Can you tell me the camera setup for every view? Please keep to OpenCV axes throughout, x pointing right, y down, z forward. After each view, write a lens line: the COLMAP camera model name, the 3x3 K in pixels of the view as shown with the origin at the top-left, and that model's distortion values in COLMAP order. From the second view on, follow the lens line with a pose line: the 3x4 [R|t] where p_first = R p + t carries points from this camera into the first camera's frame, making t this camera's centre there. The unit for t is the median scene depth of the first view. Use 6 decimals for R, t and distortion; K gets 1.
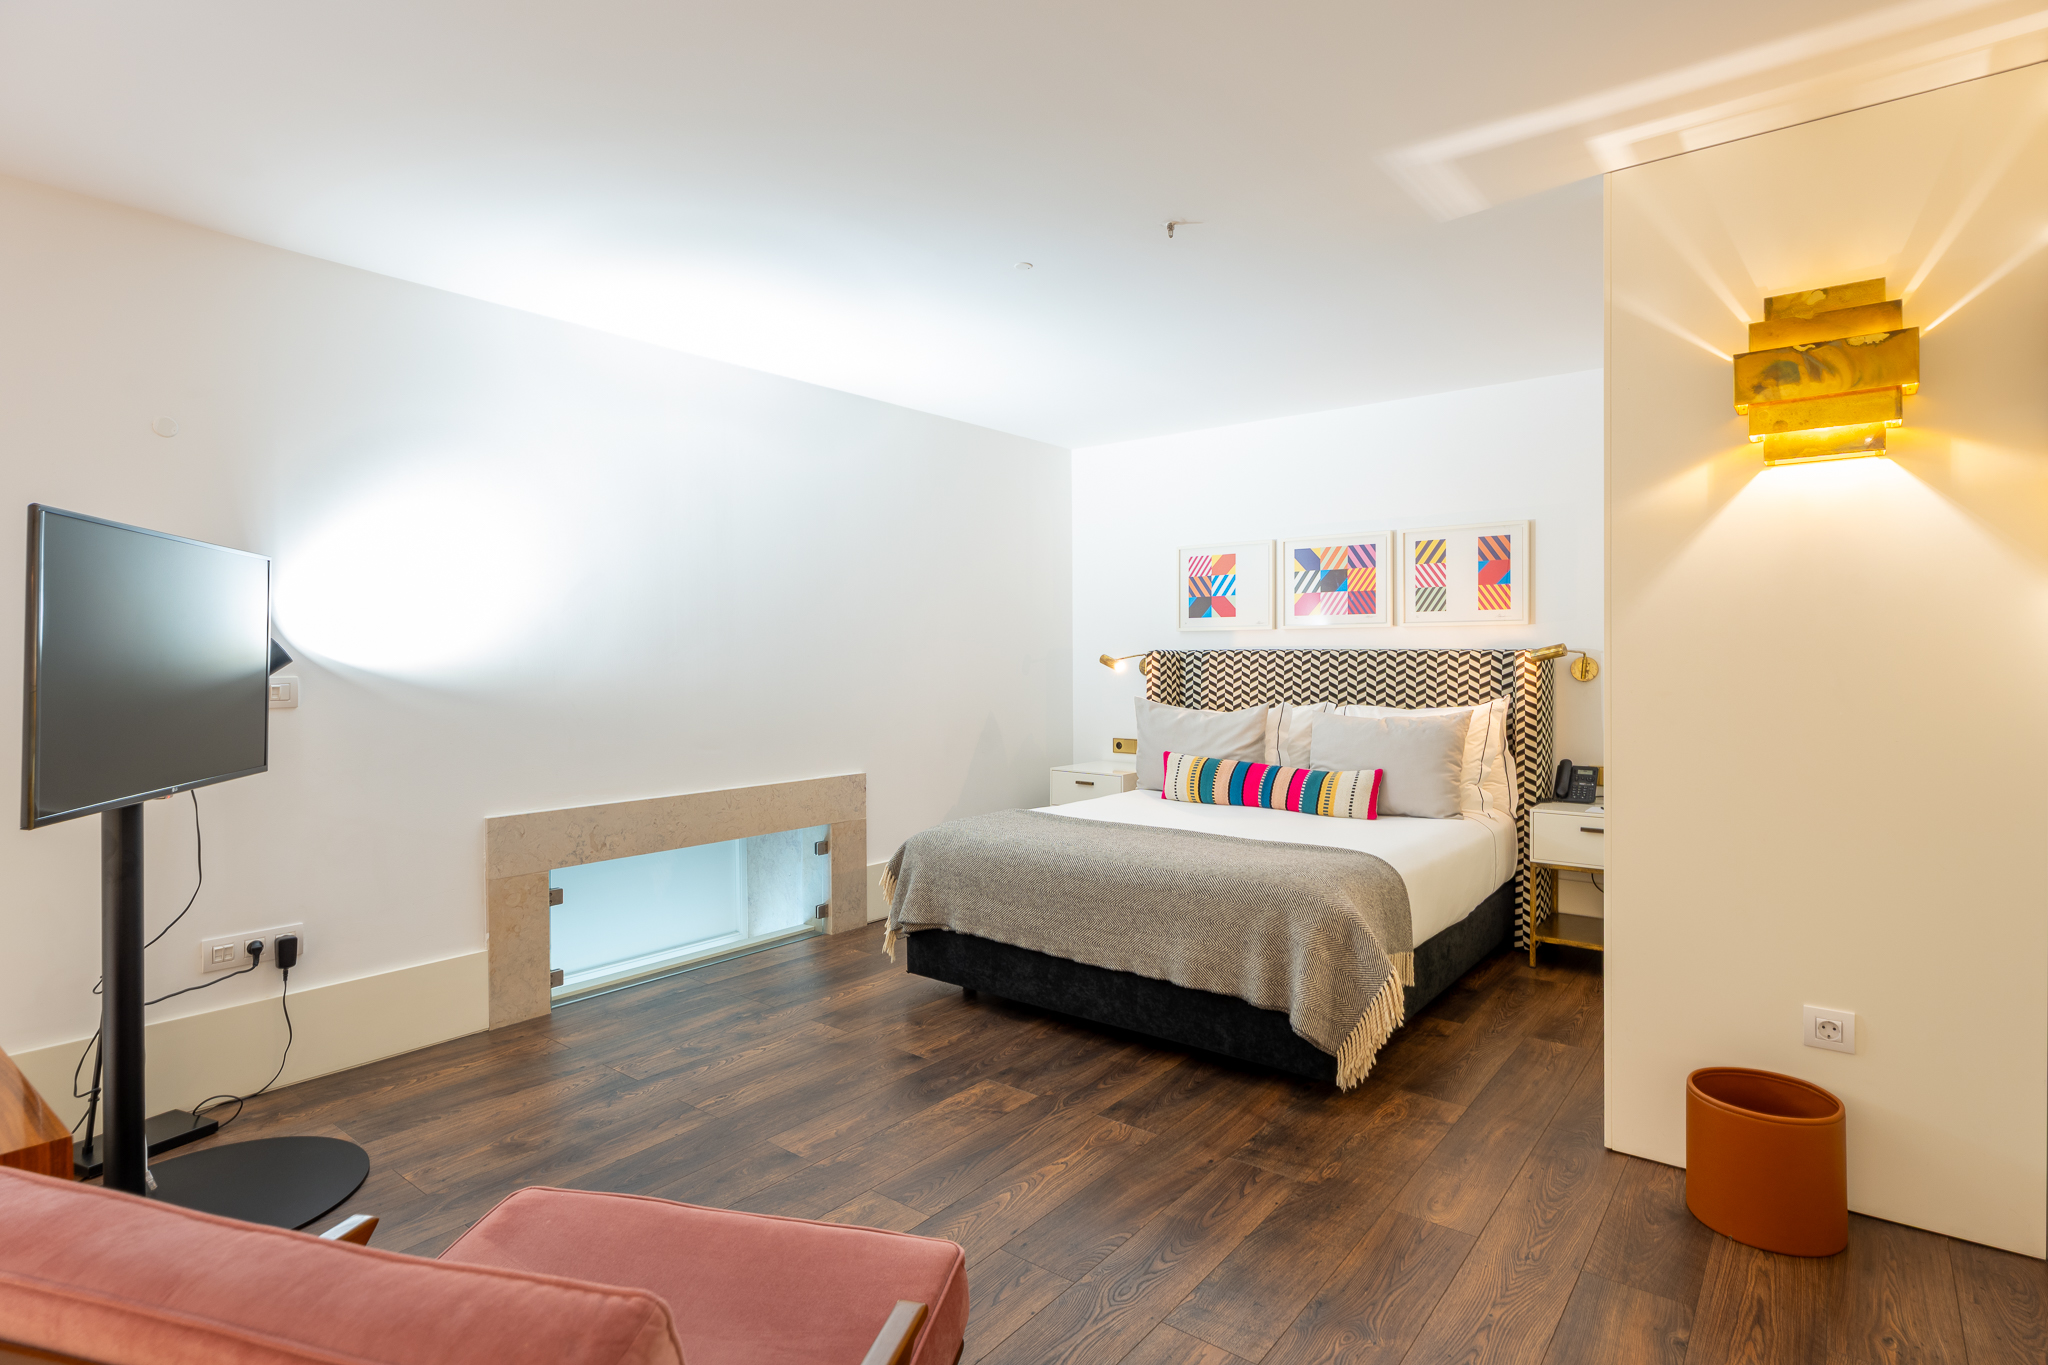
lens RADIAL K [[1019.8, 0, 1029.7], [0, 1019.8, 662.0], [0, 0, 1]] dist [0.000083, 0.000699]
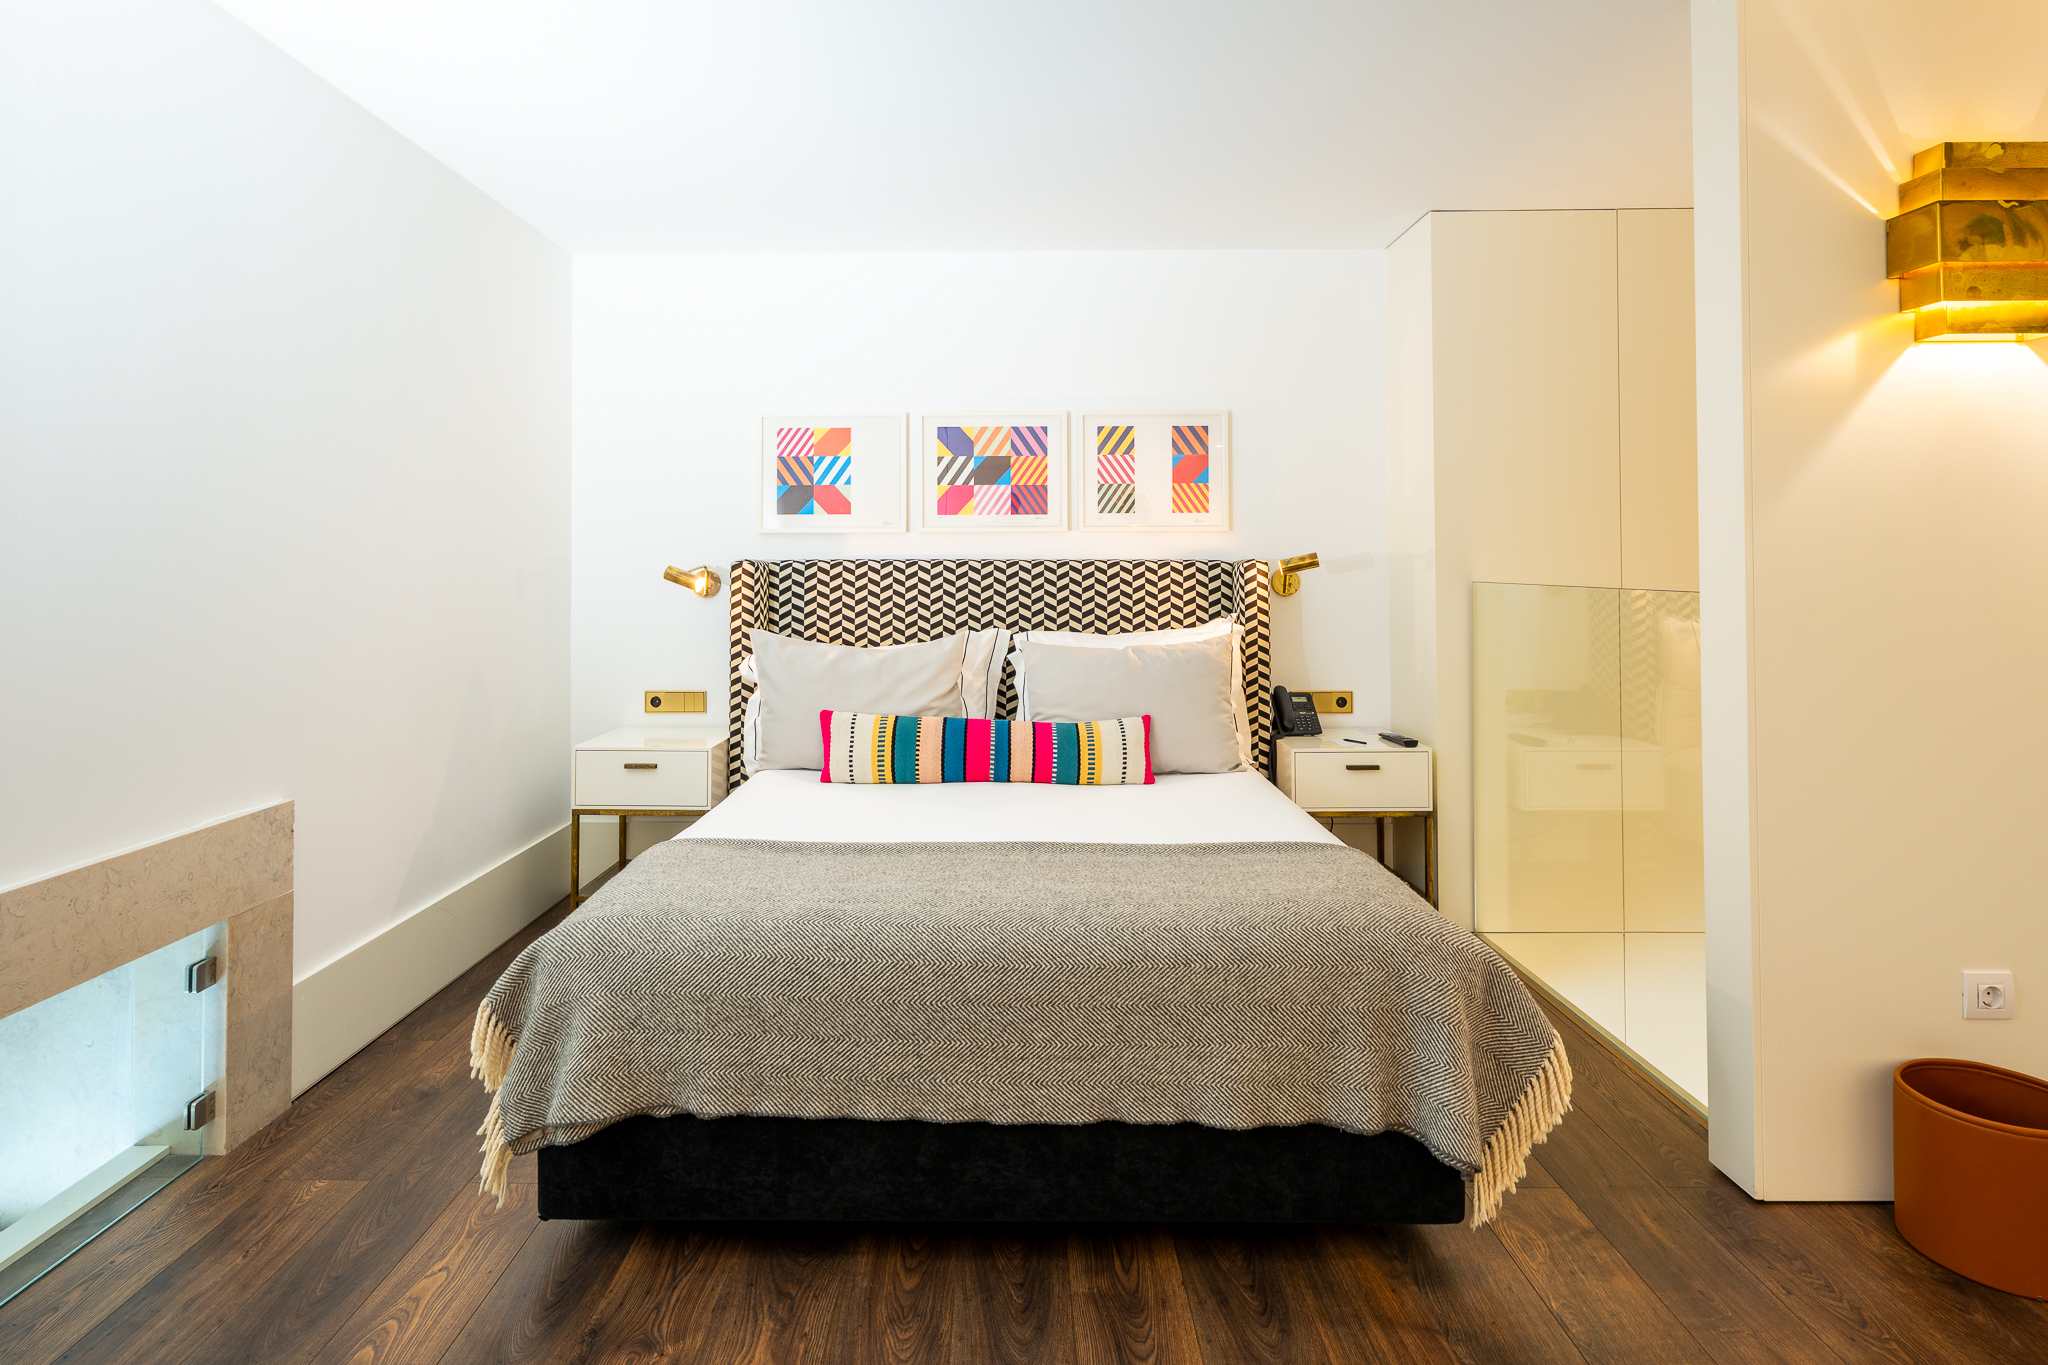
lens RADIAL K [[1110.0, 0, 1019.2], [0, 1110.0, 539.8], [0, 0, 1]] dist [0.001019, 0.000480]
pose [[0.796745, 0.015345, 0.604120, -0.214456], [0.005182, 0.999467, -0.032221, 0.000049], [-0.604293, 0.028803, 0.796242, 0.353858]]
